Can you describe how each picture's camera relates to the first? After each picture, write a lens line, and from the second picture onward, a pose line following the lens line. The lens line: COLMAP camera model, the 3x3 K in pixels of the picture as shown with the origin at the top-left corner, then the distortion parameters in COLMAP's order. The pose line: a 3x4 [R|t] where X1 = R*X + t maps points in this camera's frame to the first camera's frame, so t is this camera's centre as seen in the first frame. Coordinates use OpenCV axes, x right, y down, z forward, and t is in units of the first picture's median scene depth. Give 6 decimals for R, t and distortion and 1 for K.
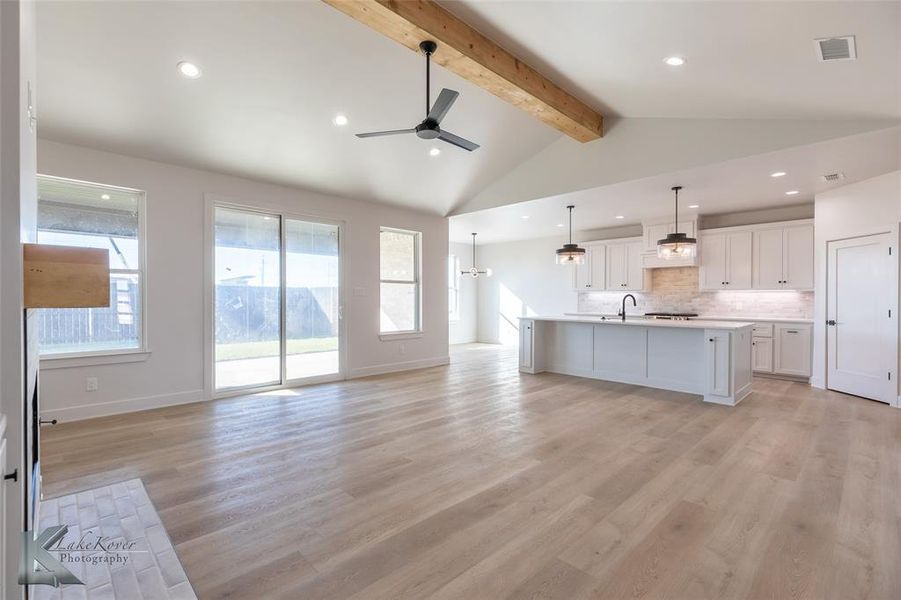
lens RADIAL K [[410.7, 0, 449.6], [0, 410.7, 299.7], [0, 0, 1]] dist [0.008375, -0.000485]
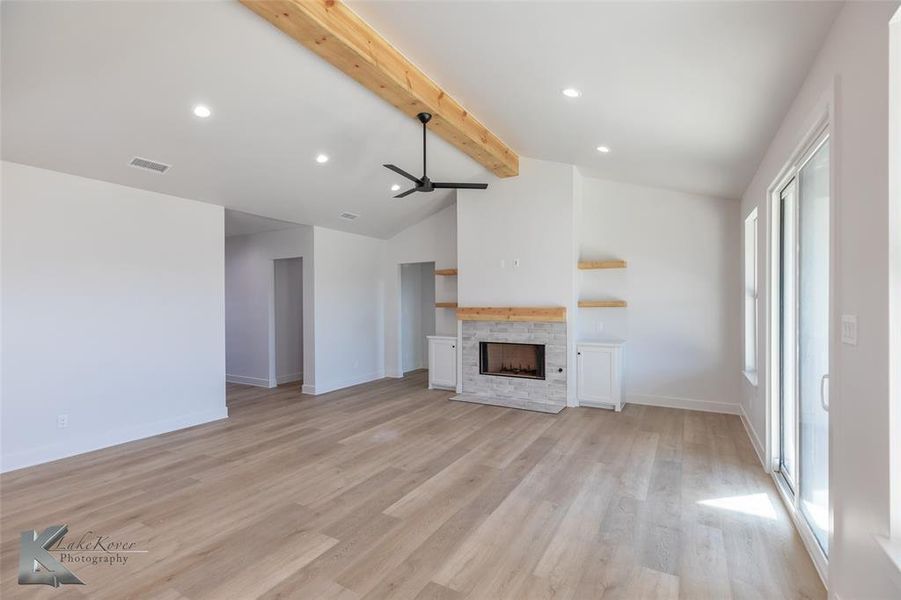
lens RADIAL K [[410.7, 0, 441.5], [0, 410.7, 303.5], [0, 0, 1]] dist [0.008375, -0.000485]
pose [[-0.970049, 0.005100, -0.242857, 0.197900], [0.004654, 0.999986, 0.002409, -0.076631], [0.242866, 0.001206, -0.970059, 2.297241]]
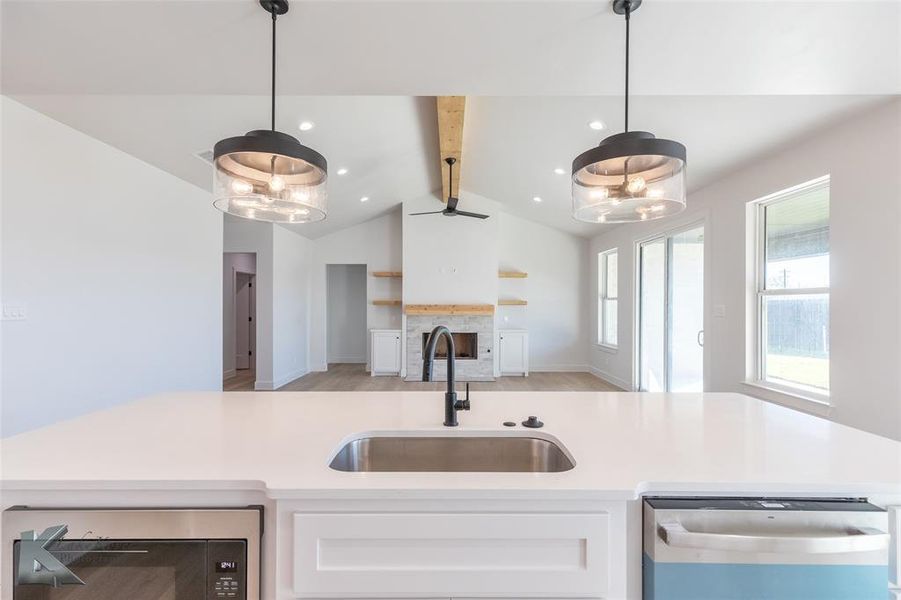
lens RADIAL K [[410.7, 0, 446.1], [0, 410.7, 302.8], [0, 0, 1]] dist [0.008375, -0.000485]
pose [[-0.713817, -0.007291, -0.700295, 1.129915], [-0.005244, 0.999973, -0.005066, -0.052266], [0.700313, 0.000056, -0.713836, 2.251259]]
